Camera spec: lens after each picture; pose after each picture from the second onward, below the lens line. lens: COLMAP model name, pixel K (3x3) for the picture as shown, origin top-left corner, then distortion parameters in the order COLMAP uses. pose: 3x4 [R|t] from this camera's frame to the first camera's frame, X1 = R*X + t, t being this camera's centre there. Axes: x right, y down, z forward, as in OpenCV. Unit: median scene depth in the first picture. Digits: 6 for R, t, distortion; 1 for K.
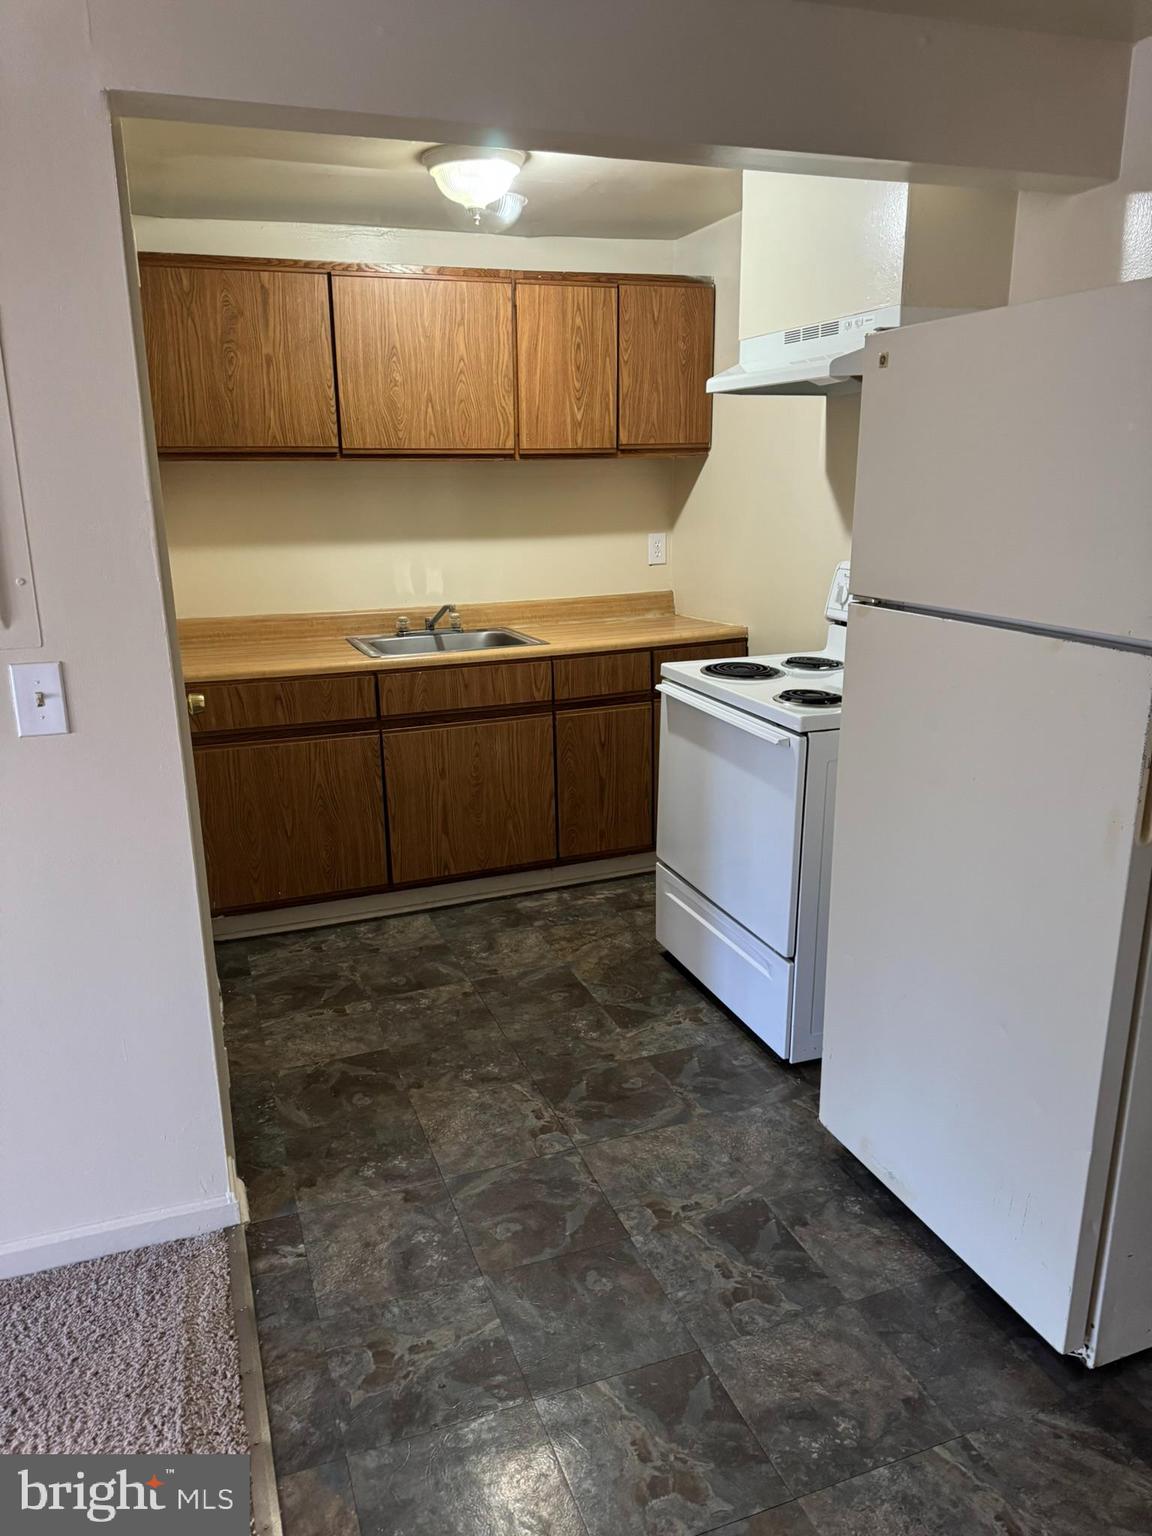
lens RADIAL K [[1105.8, 0, 574.5], [0, 1105.8, 764.3], [0, 0, 1]] dist [0.005027, -0.003096]
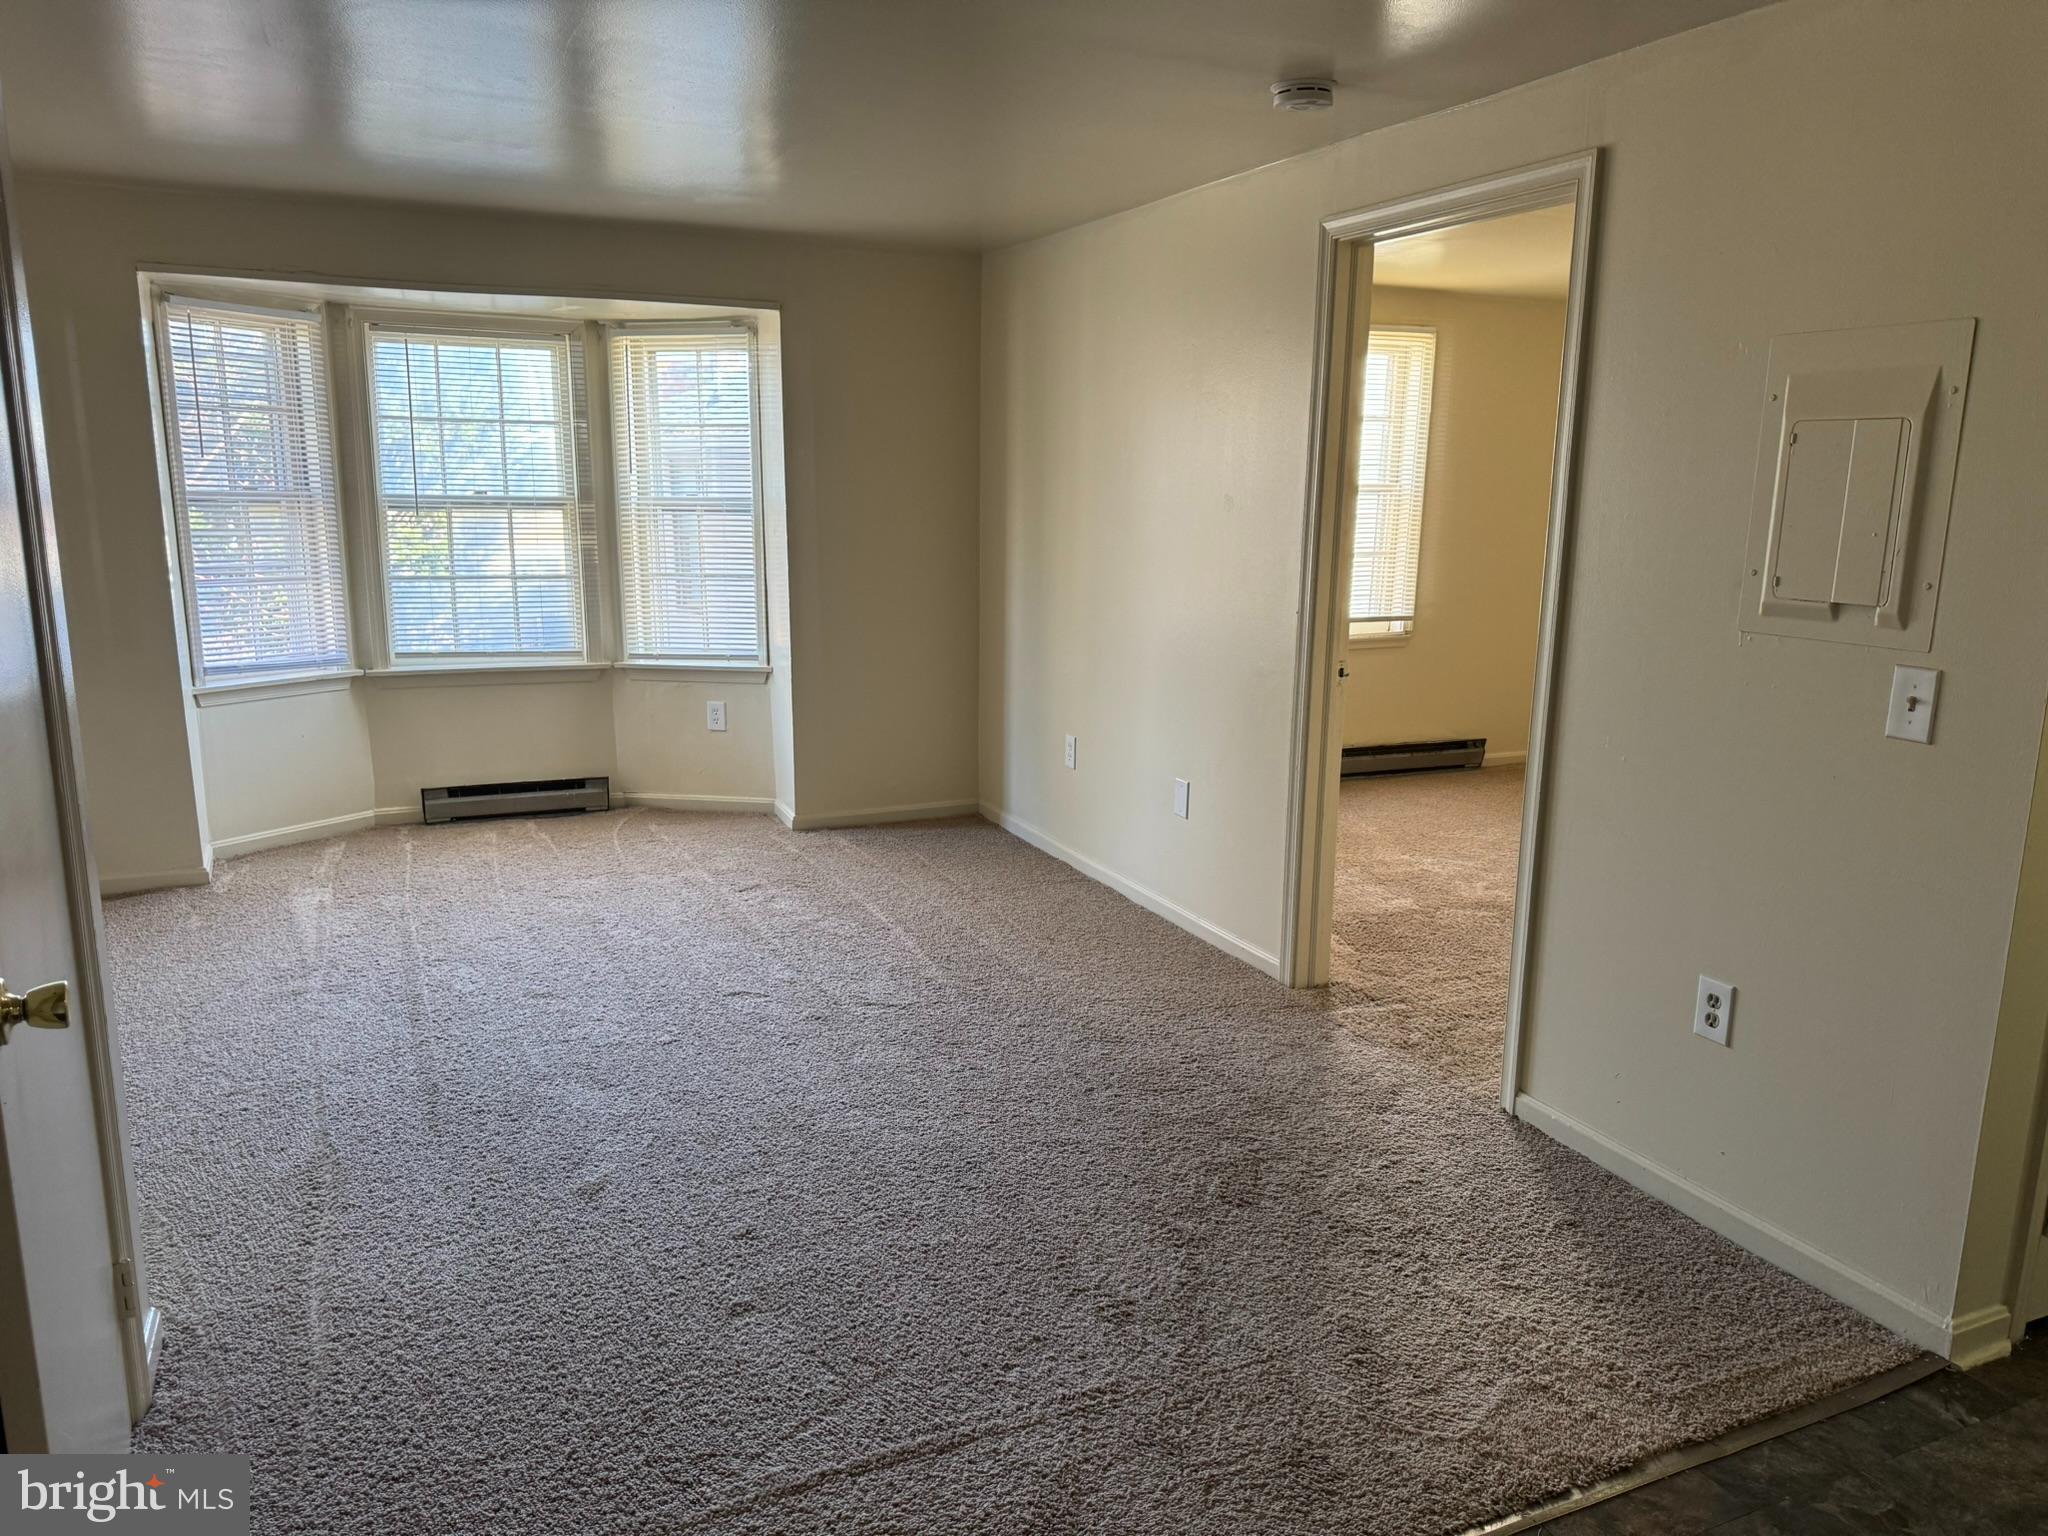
lens RADIAL K [[1474.4, 0, 1015.9], [0, 1474.4, 770.9], [0, 0, 1]] dist [0.005027, -0.003096]
pose [[0.079586, 0.215126, -0.973338, 0.680388], [-0.278161, 0.942442, 0.185553, -0.021347], [0.957232, 0.255977, 0.134845, 0.056160]]
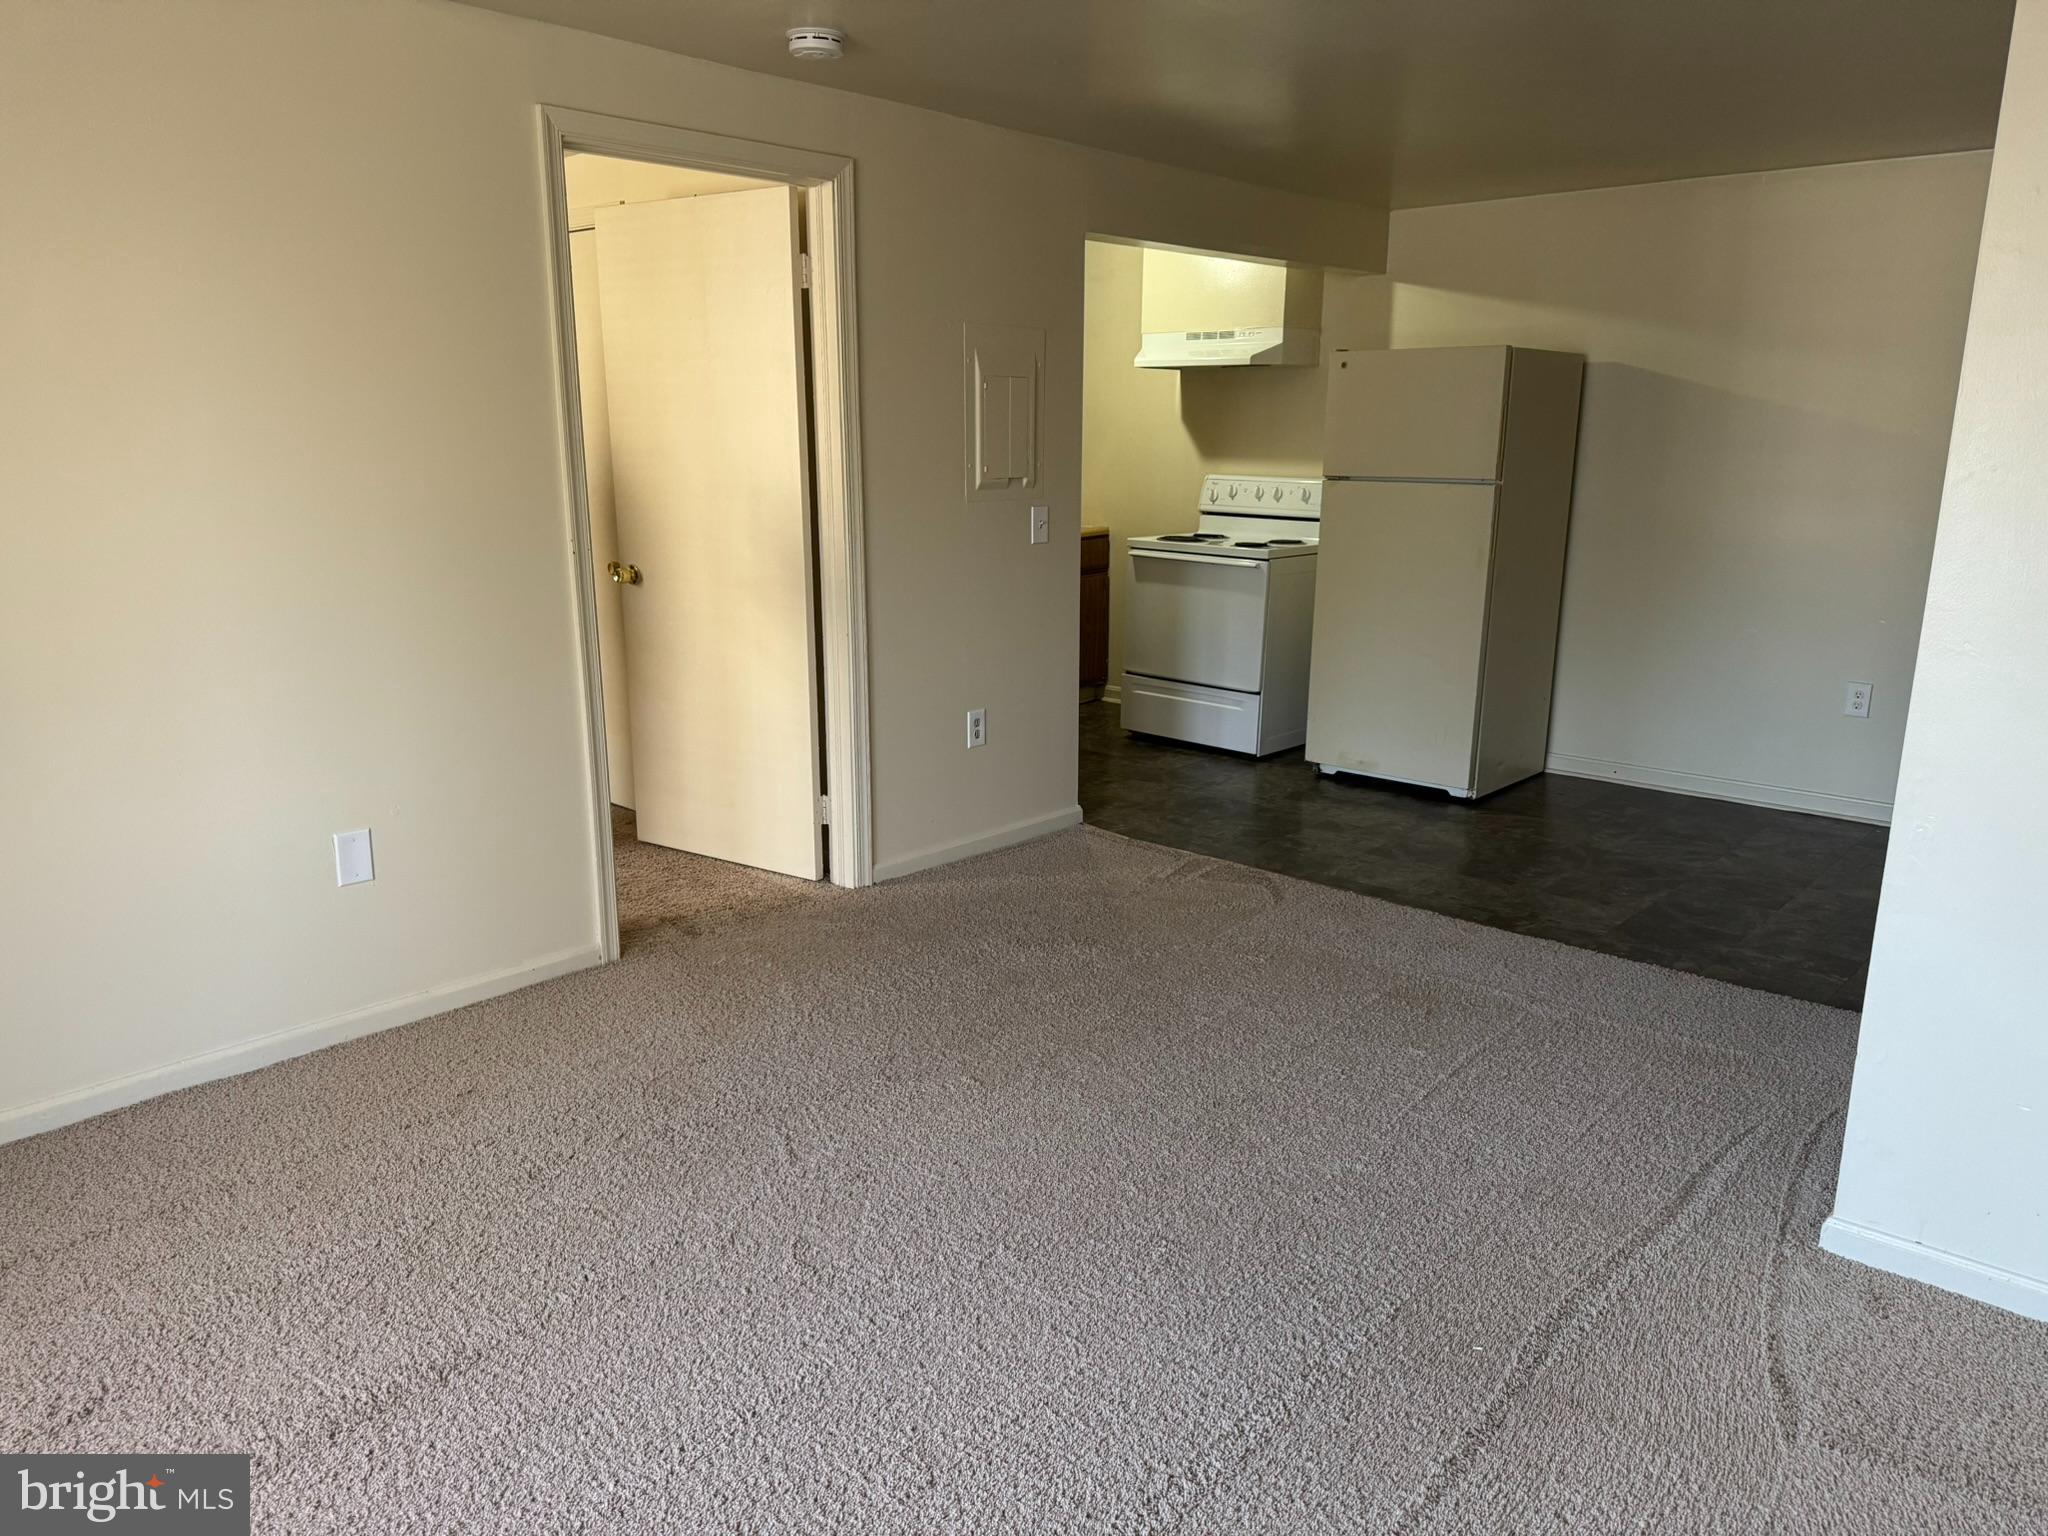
lens RADIAL K [[1474.4, 0, 1017.5], [0, 1474.4, 782.1], [0, 0, 1]] dist [0.005027, -0.003096]
pose [[0.894581, -0.098457, 0.435926, -1.549517], [0.107595, 0.994188, 0.003745, 0.349117], [-0.433761, 0.043553, 0.899975, -1.225772]]
